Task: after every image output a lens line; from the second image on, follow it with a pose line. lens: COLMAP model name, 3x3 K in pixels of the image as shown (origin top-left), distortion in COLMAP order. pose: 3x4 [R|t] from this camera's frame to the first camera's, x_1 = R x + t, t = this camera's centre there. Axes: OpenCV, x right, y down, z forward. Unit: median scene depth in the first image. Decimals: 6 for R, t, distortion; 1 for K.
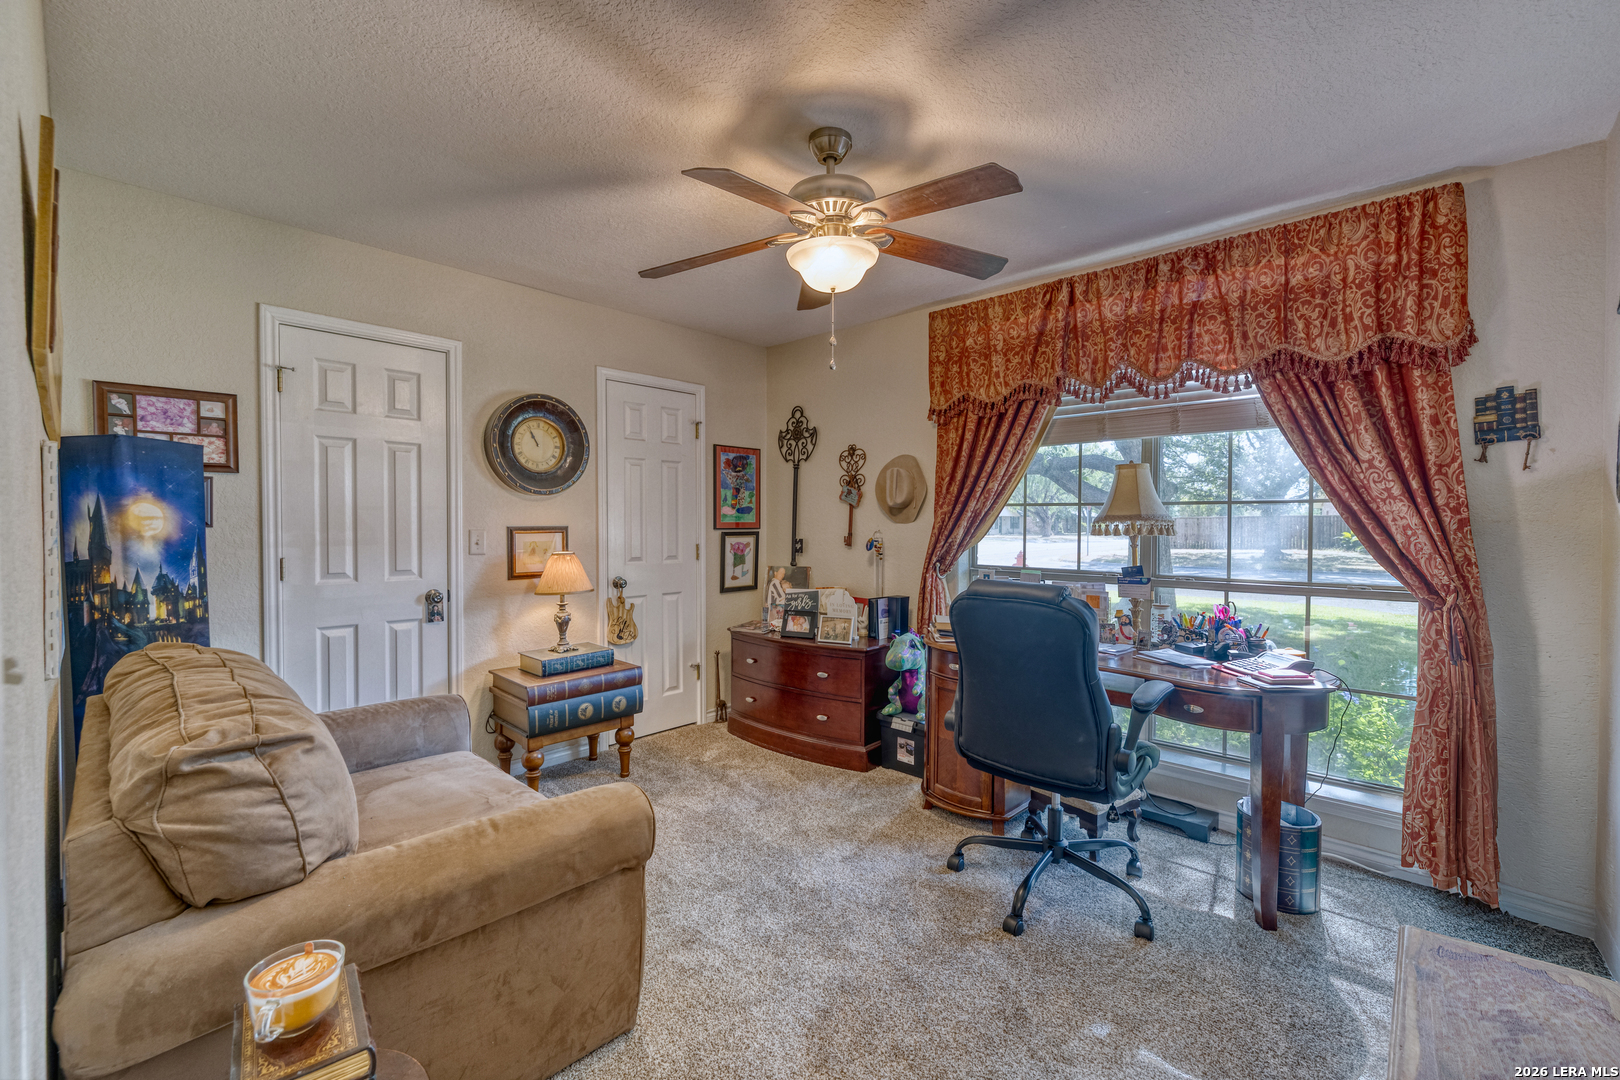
lens RADIAL K [[688.6, 0, 811.4], [0, 688.6, 534.5], [0, 0, 1]] dist [-0.000077, -0.000007]
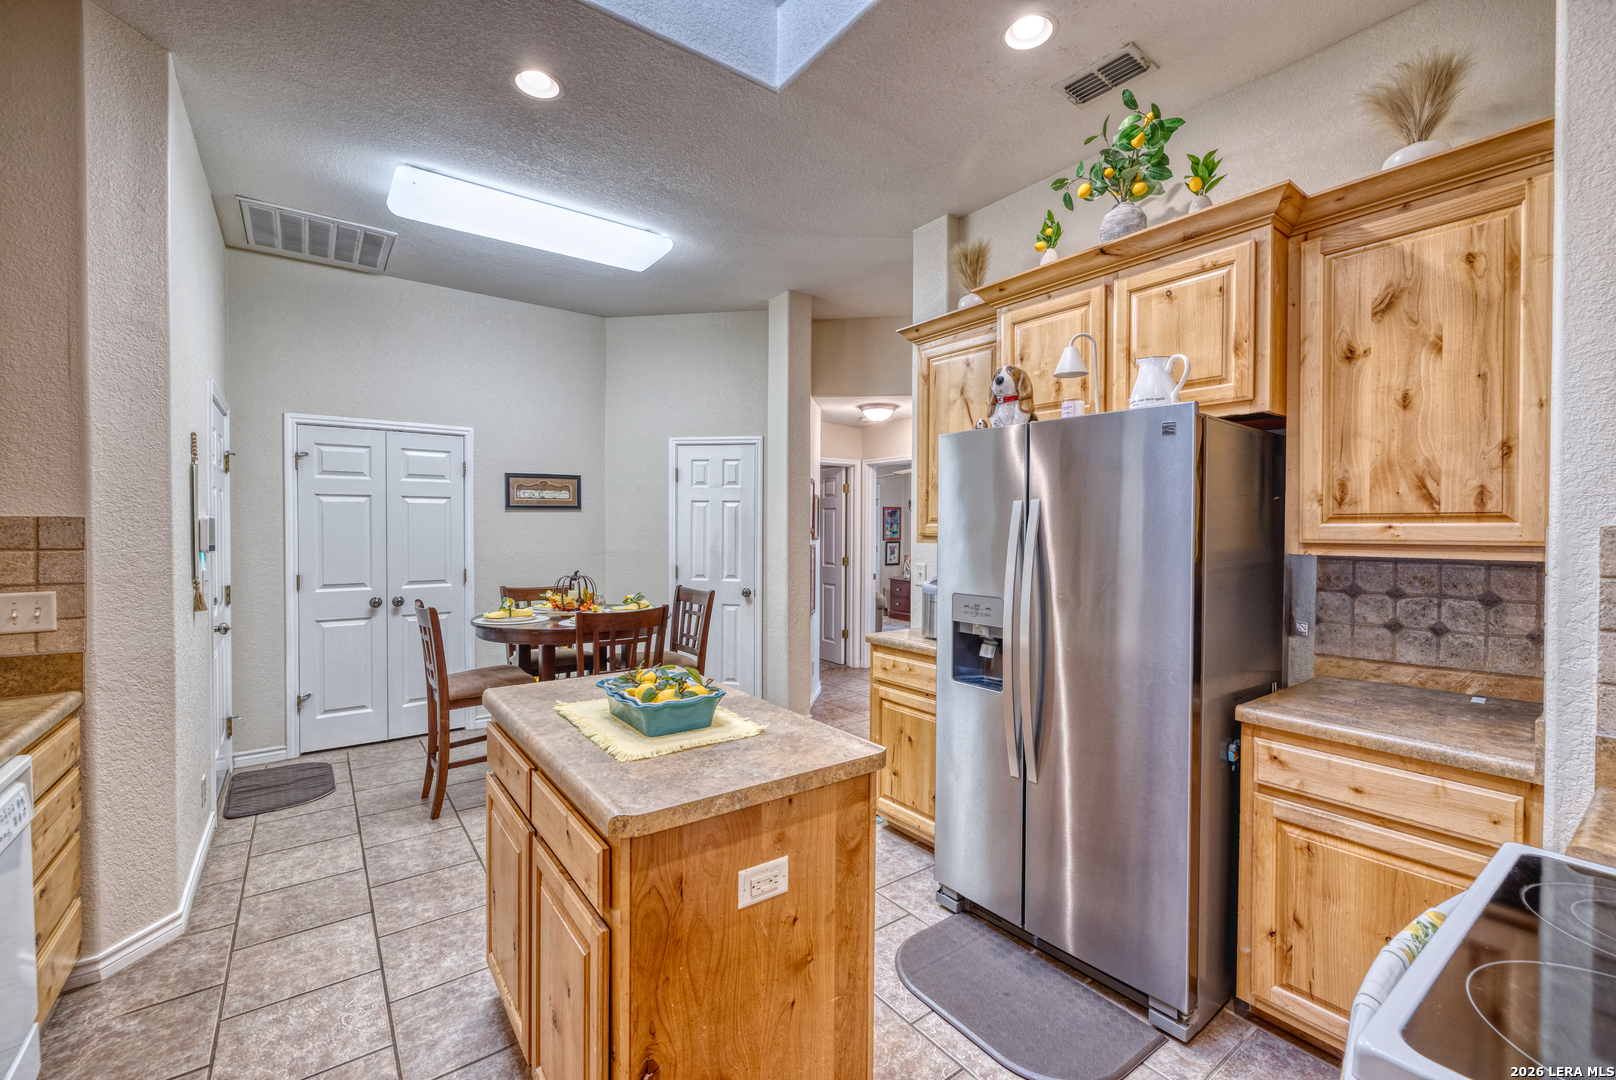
lens RADIAL K [[686.9, 0, 808.3], [0, 686.9, 538.6], [0, 0, 1]] dist [-0.000077, -0.000007]
pose [[0.981285, 0.005643, -0.192478, 0.073189], [-0.006030, 0.999981, -0.001427, -0.008290], [0.192467, 0.002561, 0.981300, -1.493537]]
